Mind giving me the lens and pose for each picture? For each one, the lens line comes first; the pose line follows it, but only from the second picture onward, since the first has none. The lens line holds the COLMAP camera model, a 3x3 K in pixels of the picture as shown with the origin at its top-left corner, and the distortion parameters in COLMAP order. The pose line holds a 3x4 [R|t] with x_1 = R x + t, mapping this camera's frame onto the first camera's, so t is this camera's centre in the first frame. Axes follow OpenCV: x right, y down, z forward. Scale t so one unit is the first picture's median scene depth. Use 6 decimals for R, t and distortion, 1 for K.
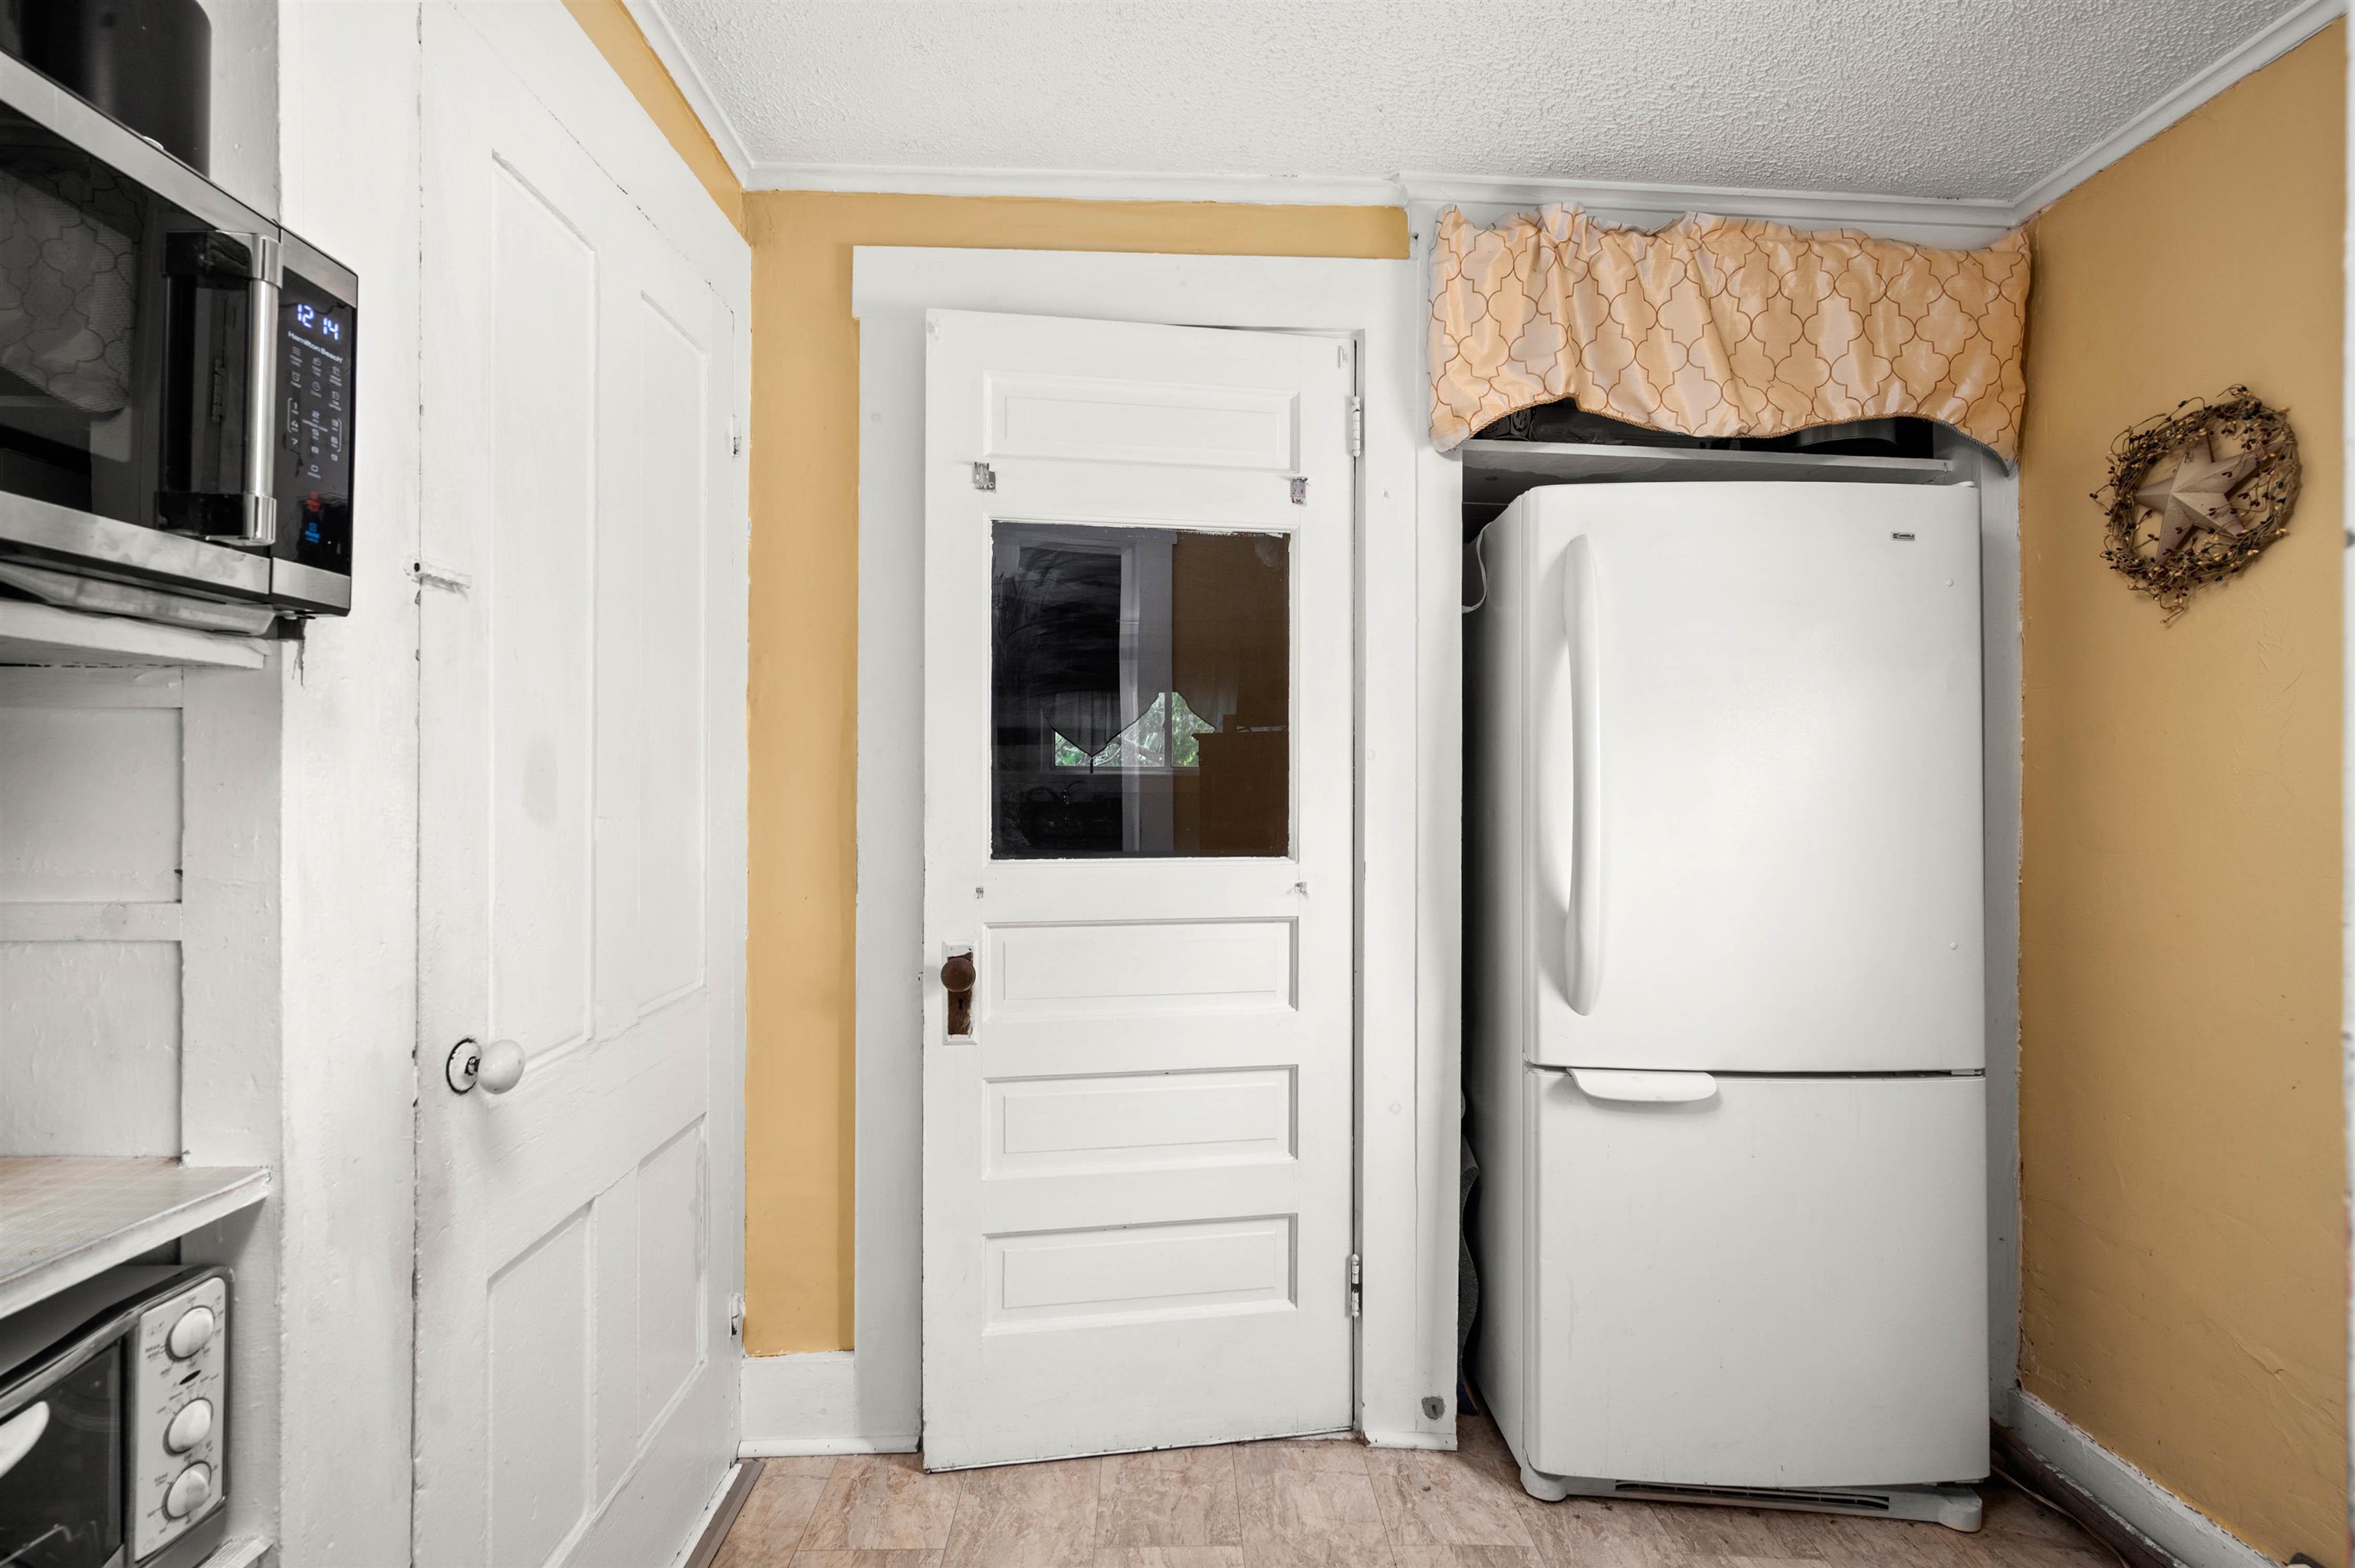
lens RADIAL K [[1015.5, 0, 1187.1], [0, 1015.5, 763.1], [0, 0, 1]] dist [0.000203, -0.000143]
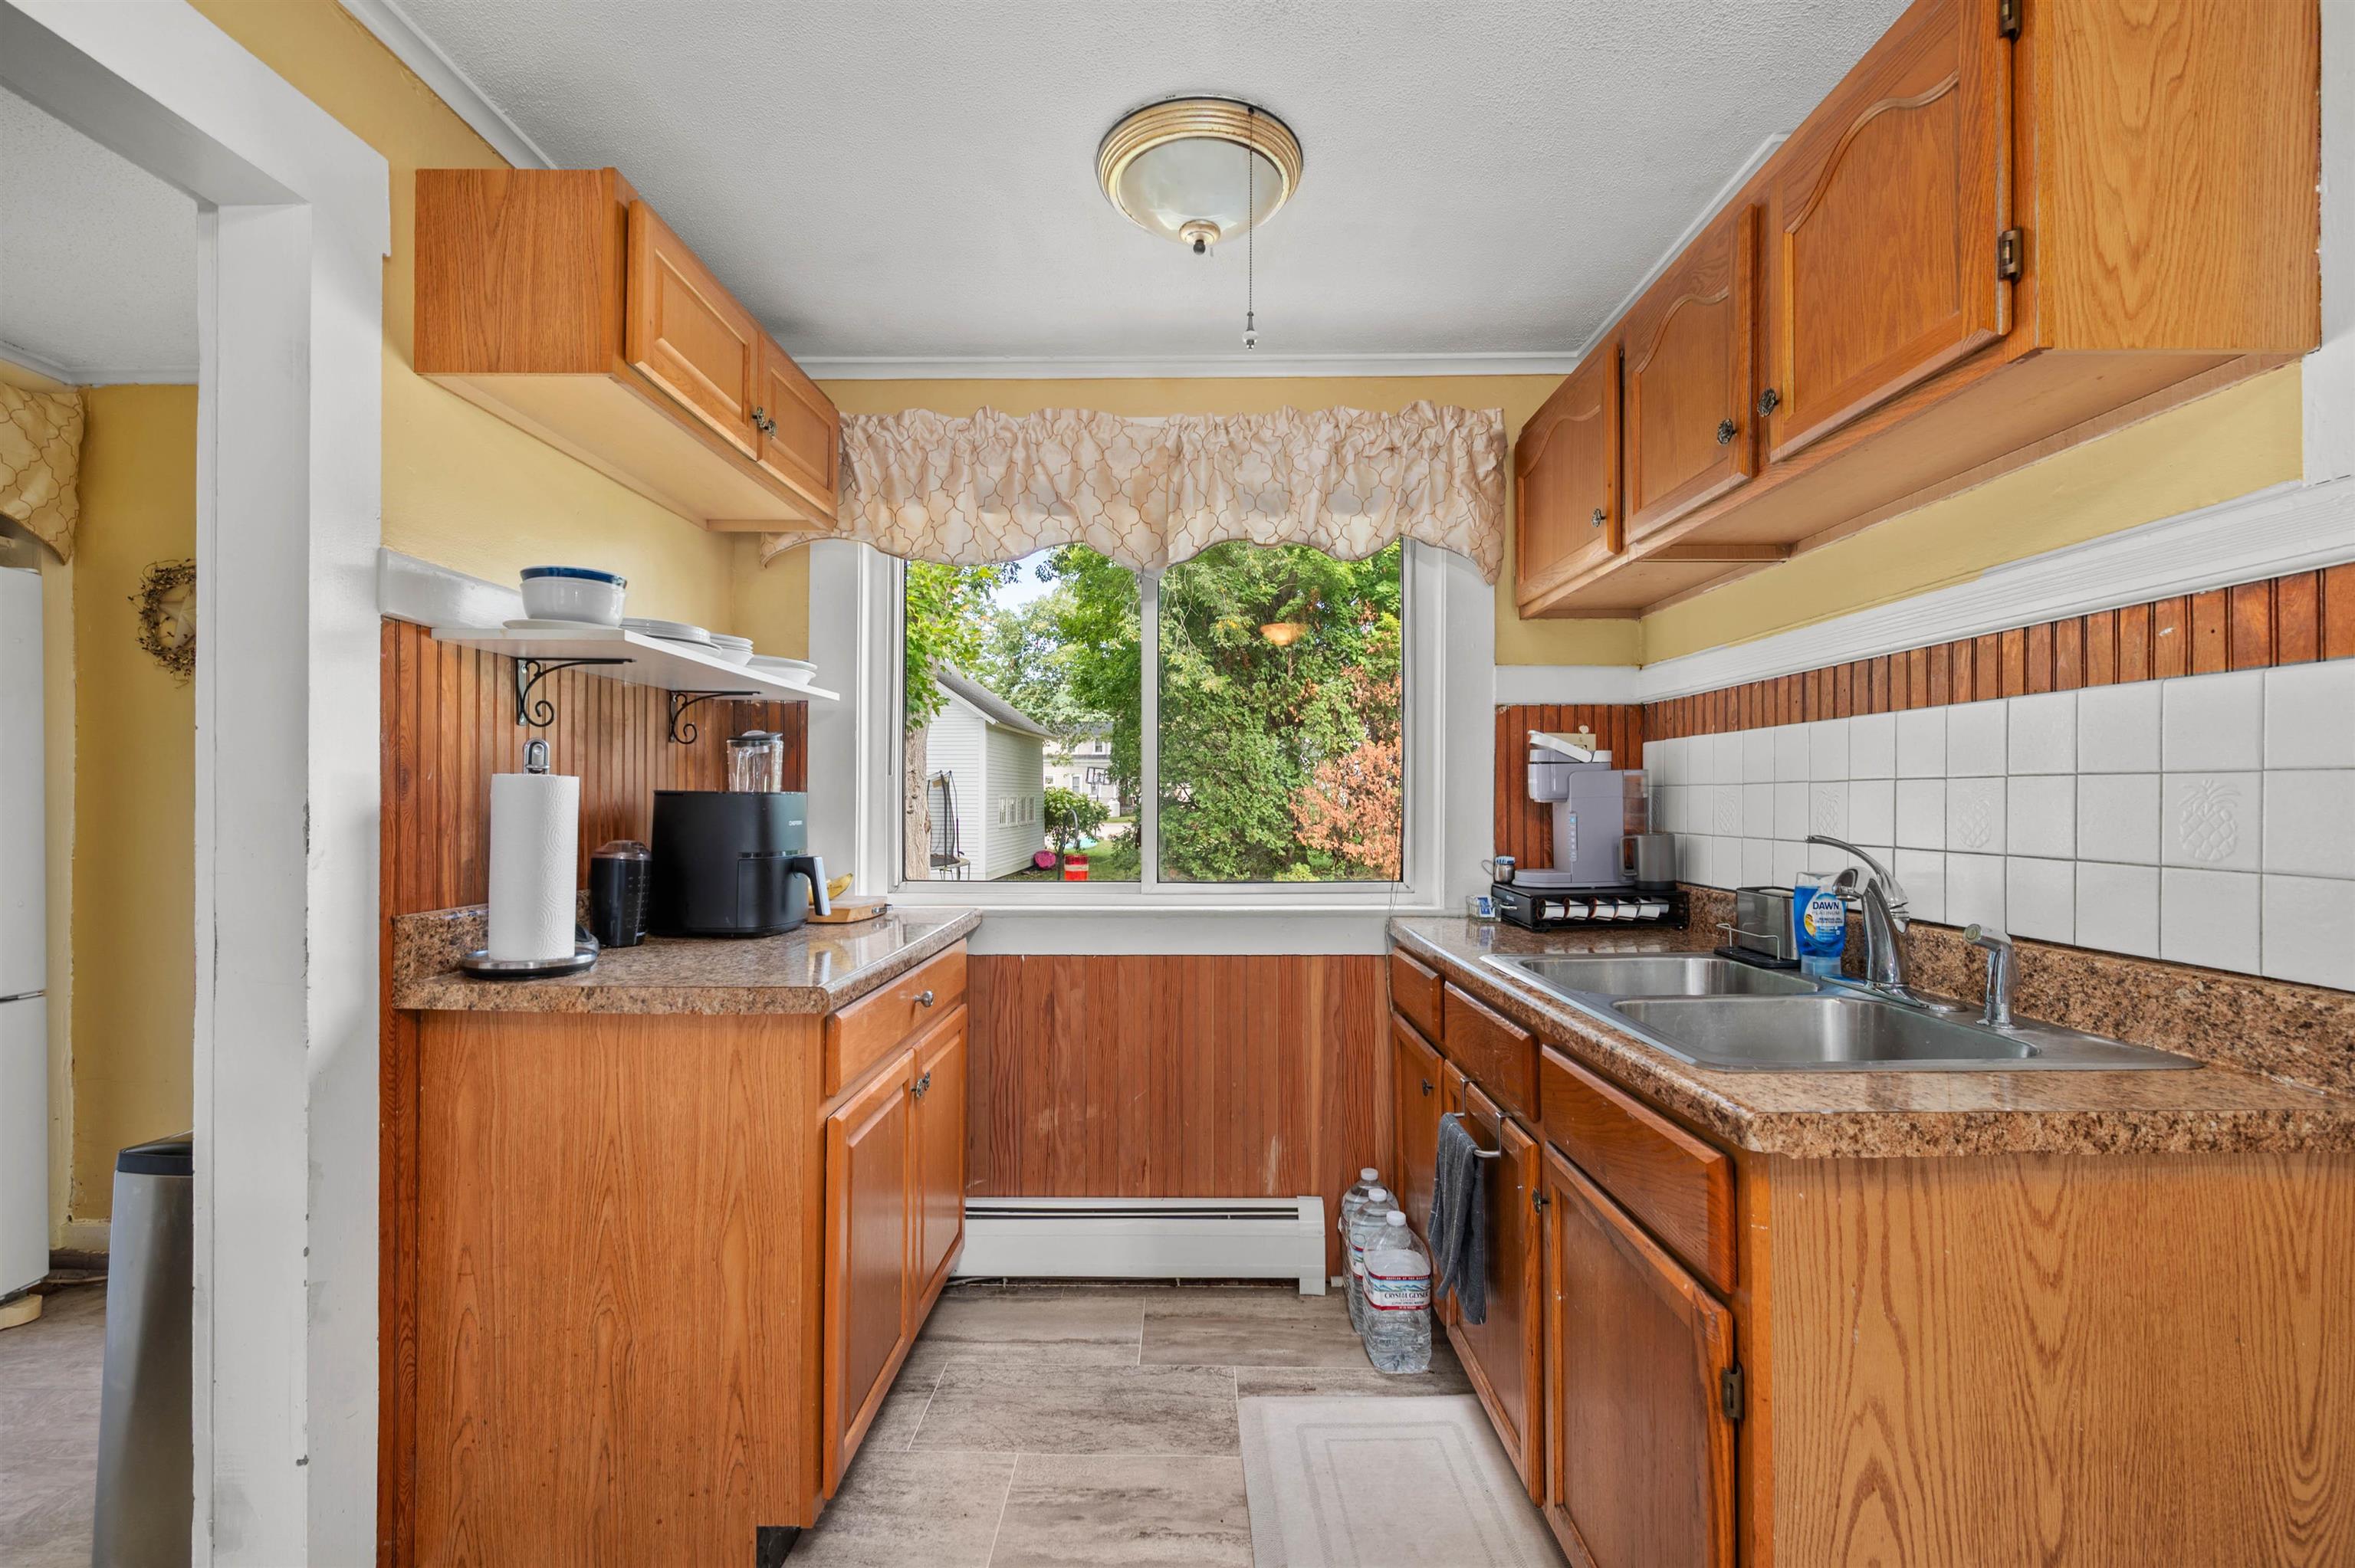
lens RADIAL K [[1021.2, 0, 1182.1], [0, 1021.2, 798.2], [0, 0, 1]] dist [-0.000643, 0.000638]
pose [[0.042122, -0.005564, 0.999097, -0.541308], [-0.011195, 0.999919, 0.006041, 0.009325], [-0.999050, -0.011439, 0.042057, -0.607148]]
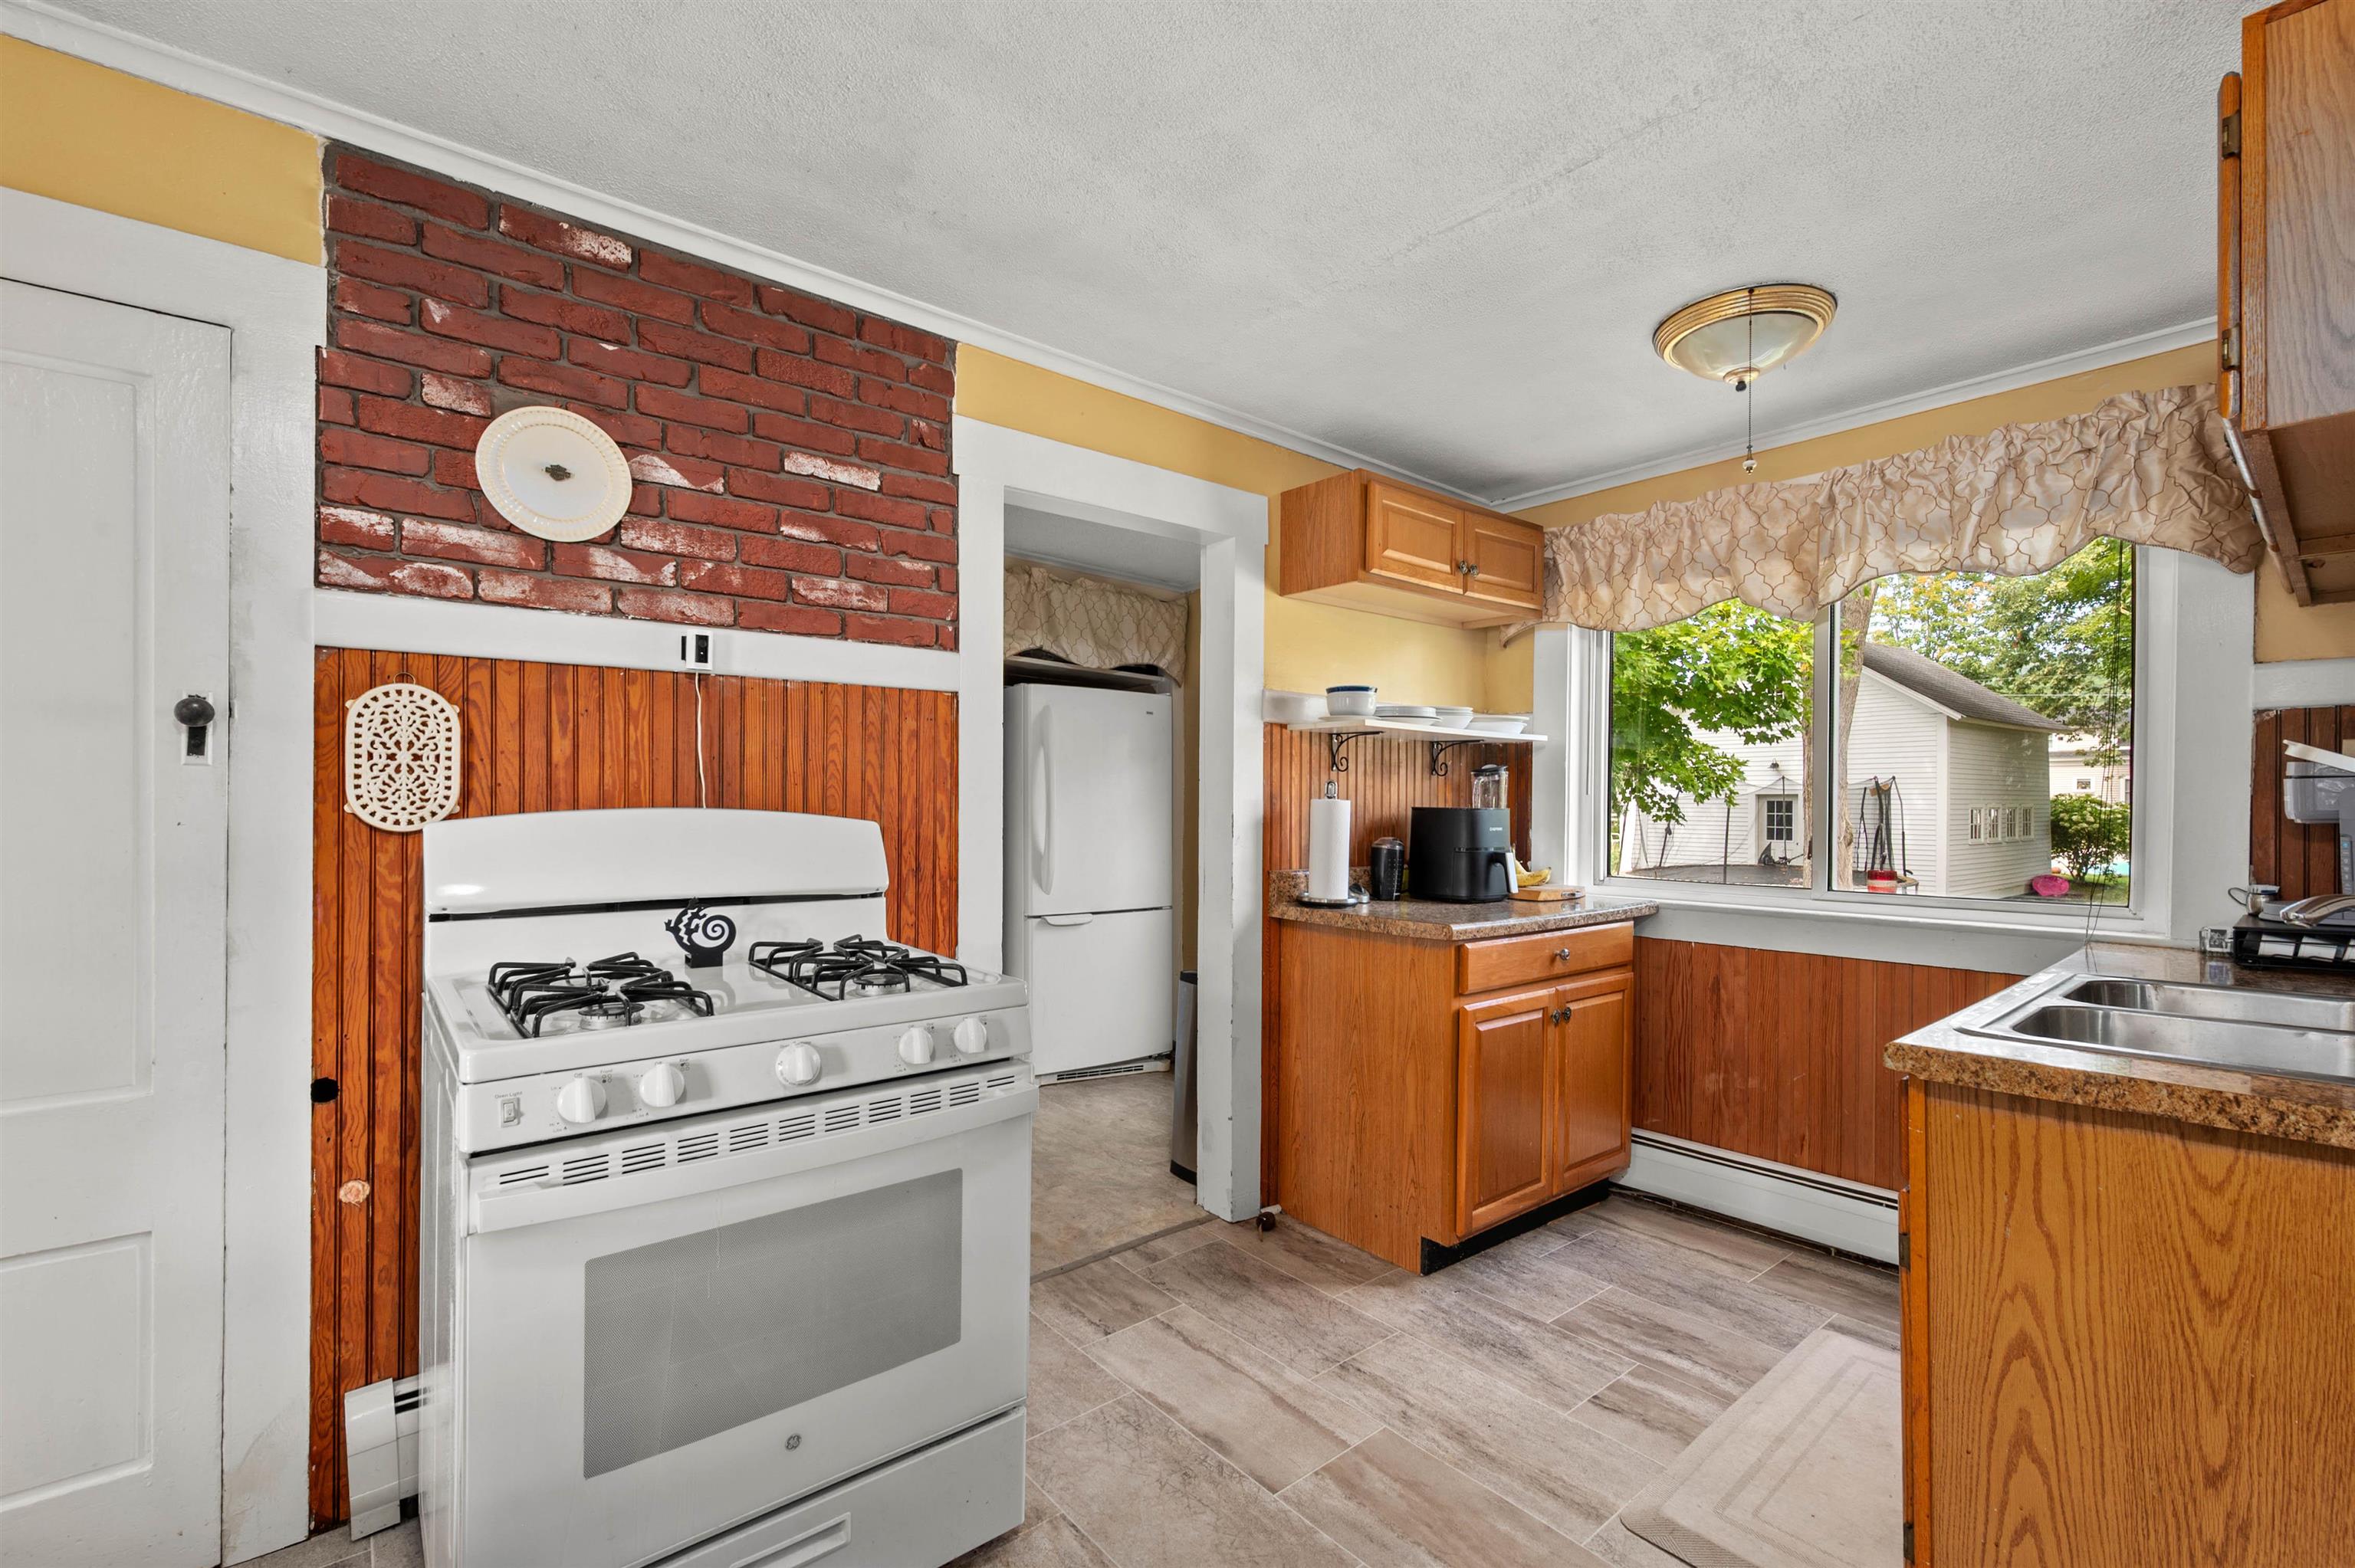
lens RADIAL K [[1021.2, 0, 1182.1], [0, 1021.2, 798.2], [0, 0, 1]] dist [-0.000643, 0.000638]
pose [[0.784827, 0.001391, 0.619713, -0.892750], [-0.006604, 0.999959, 0.006119, -0.010267], [-0.619679, -0.008895, 0.784805, -1.165087]]
